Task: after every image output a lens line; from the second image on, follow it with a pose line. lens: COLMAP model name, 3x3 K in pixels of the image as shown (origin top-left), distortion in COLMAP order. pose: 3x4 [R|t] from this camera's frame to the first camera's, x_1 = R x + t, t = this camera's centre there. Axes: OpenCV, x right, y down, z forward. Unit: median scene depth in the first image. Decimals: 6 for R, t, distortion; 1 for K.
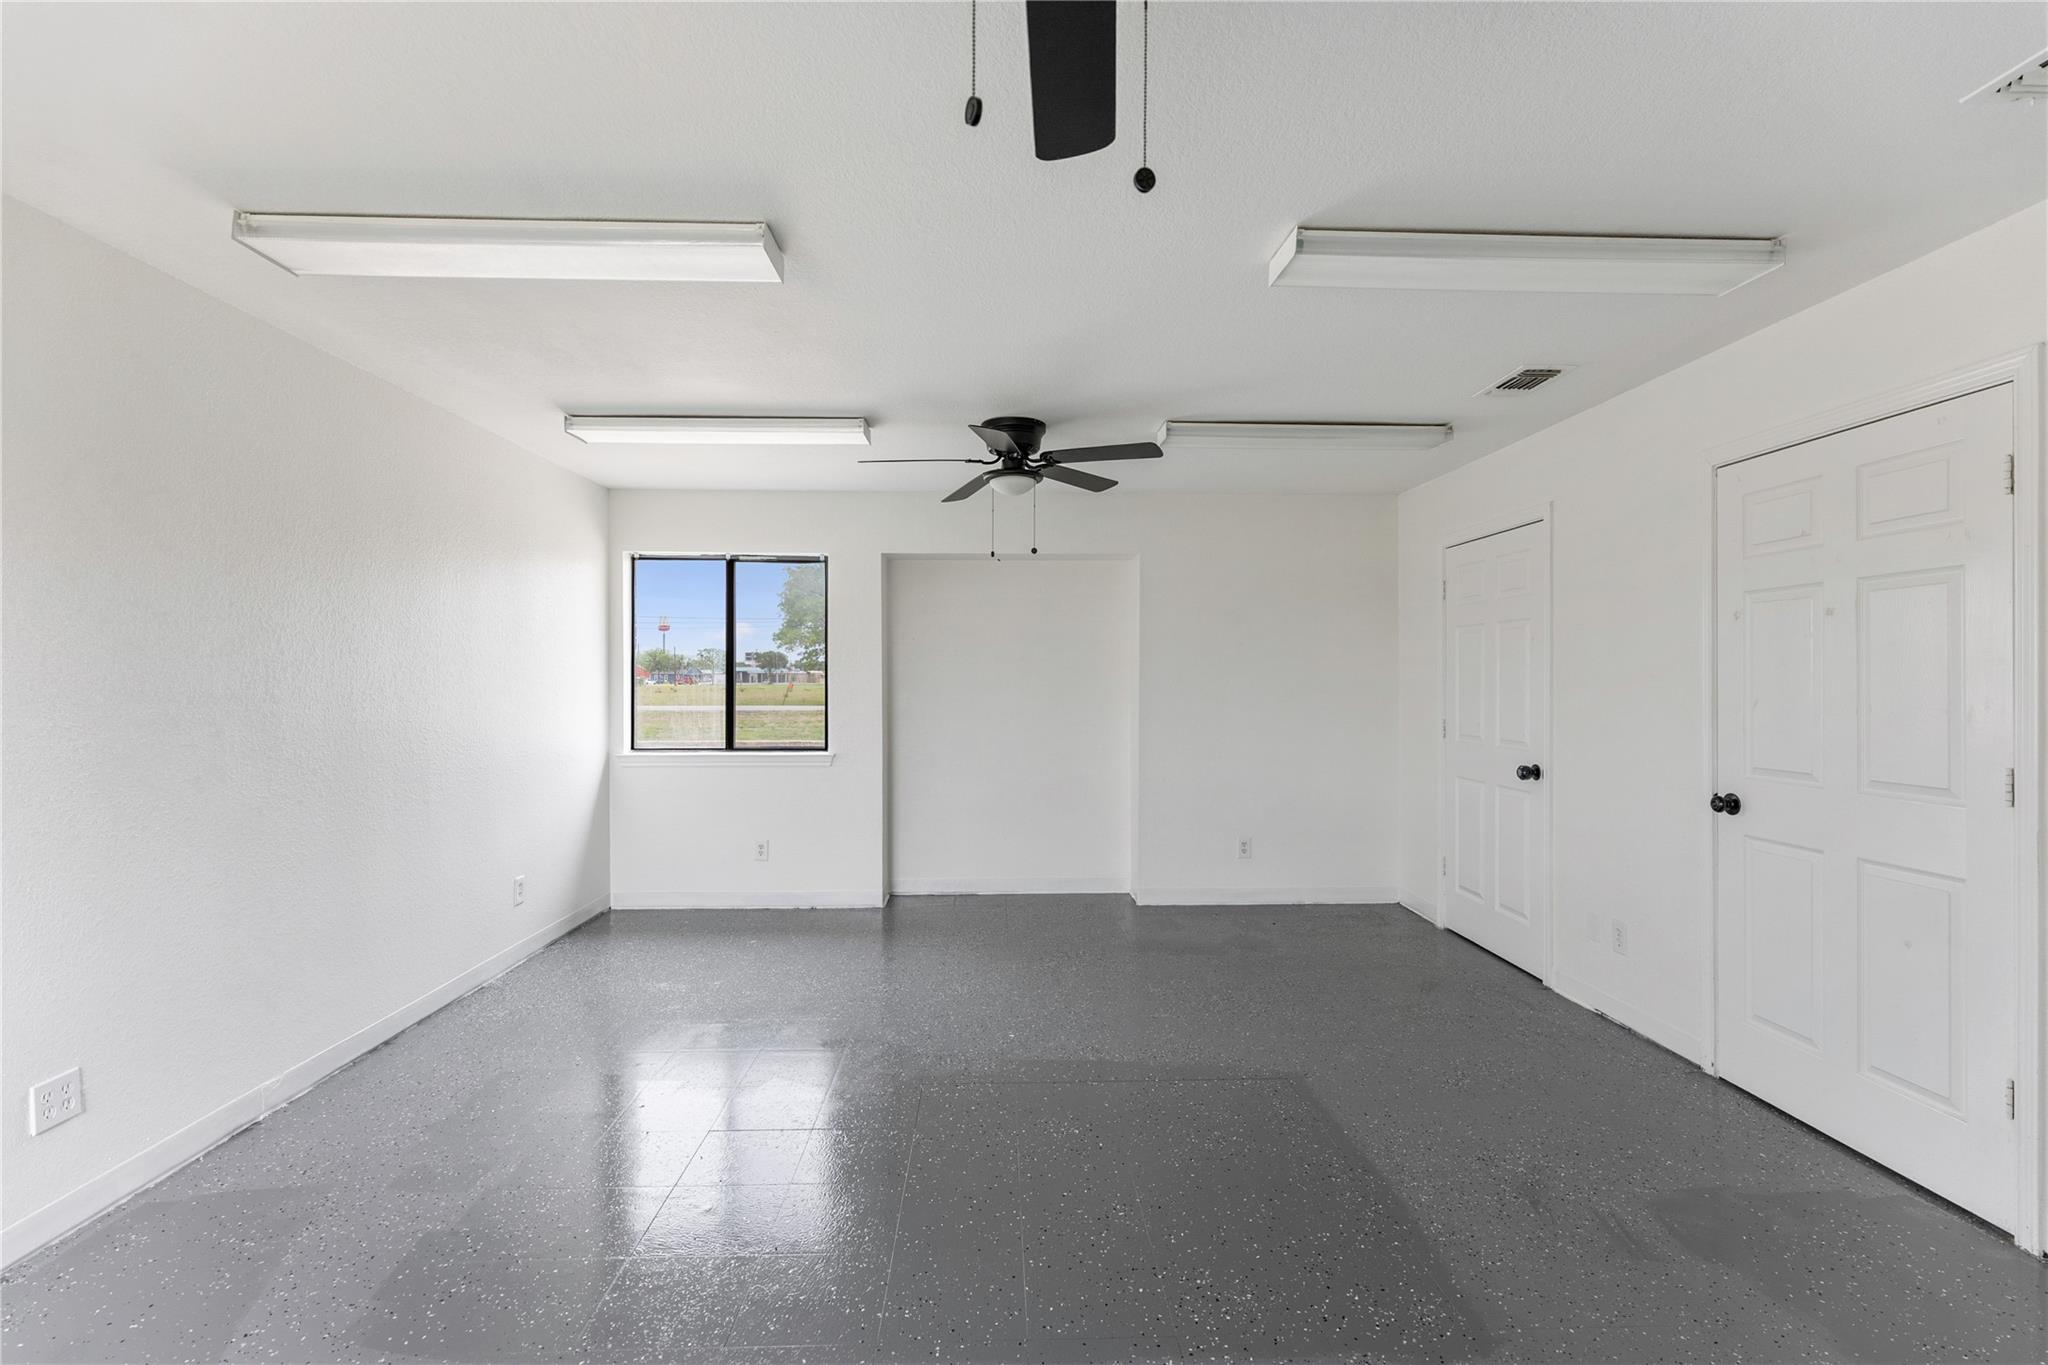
lens RADIAL K [[940.4, 0, 1024.0], [0, 940.4, 682.5], [0, 0, 1]] dist [0.000366, -0.000020]
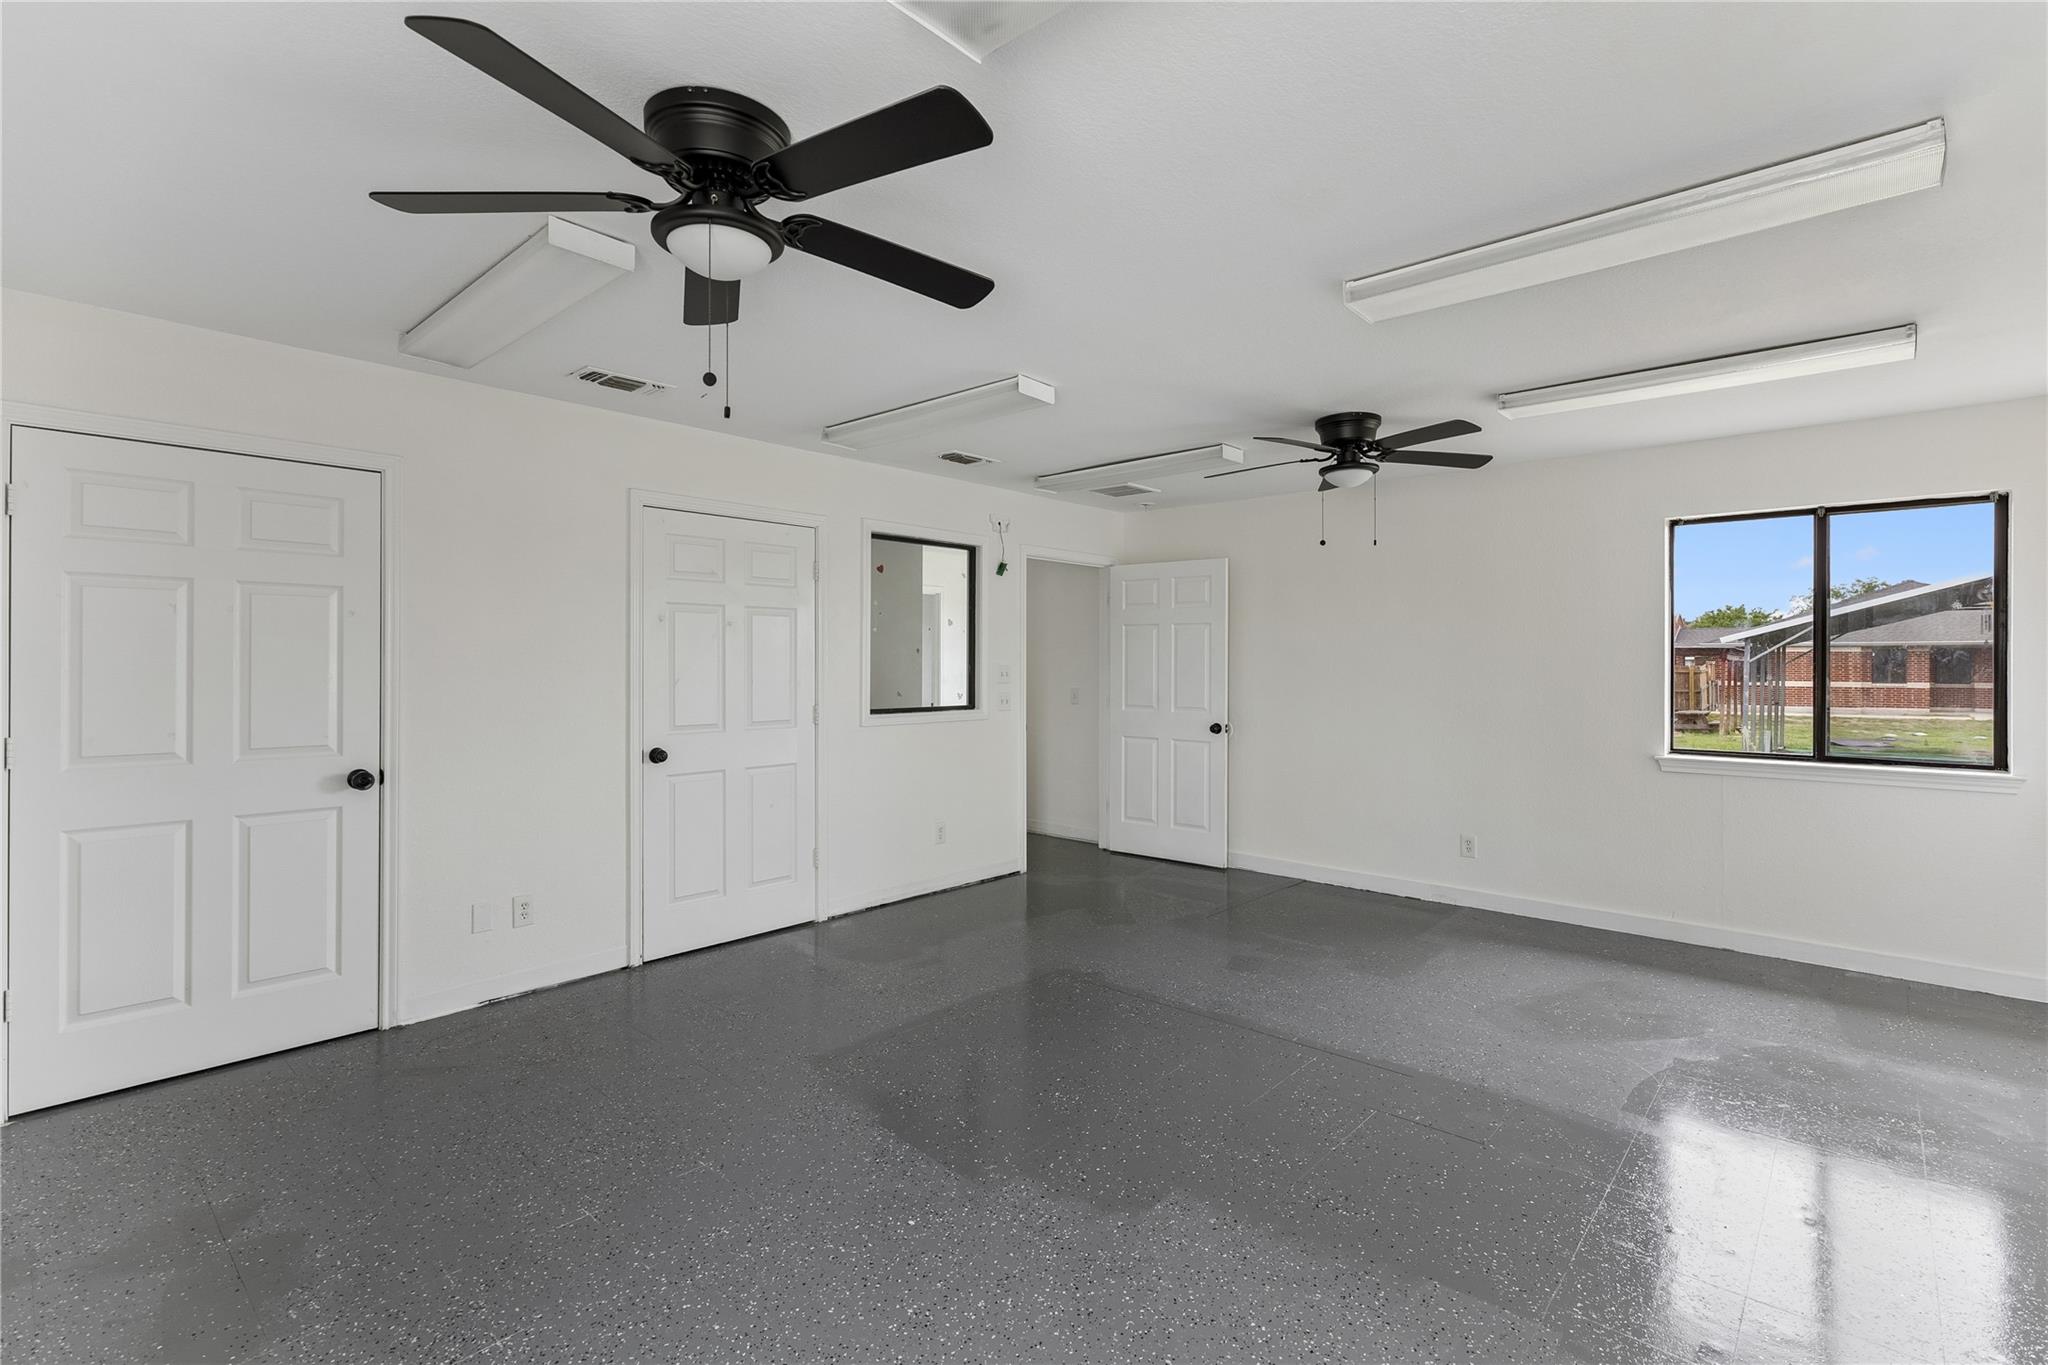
lens RADIAL K [[940.4, 0, 1024.0], [0, 940.4, 682.5], [0, 0, 1]] dist [0.000366, -0.000020]
pose [[-0.718128, -0.016098, 0.695725, -0.559211], [0.001588, 0.999692, 0.024770, -0.010862], [-0.695909, 0.018893, -0.717881, 1.536933]]
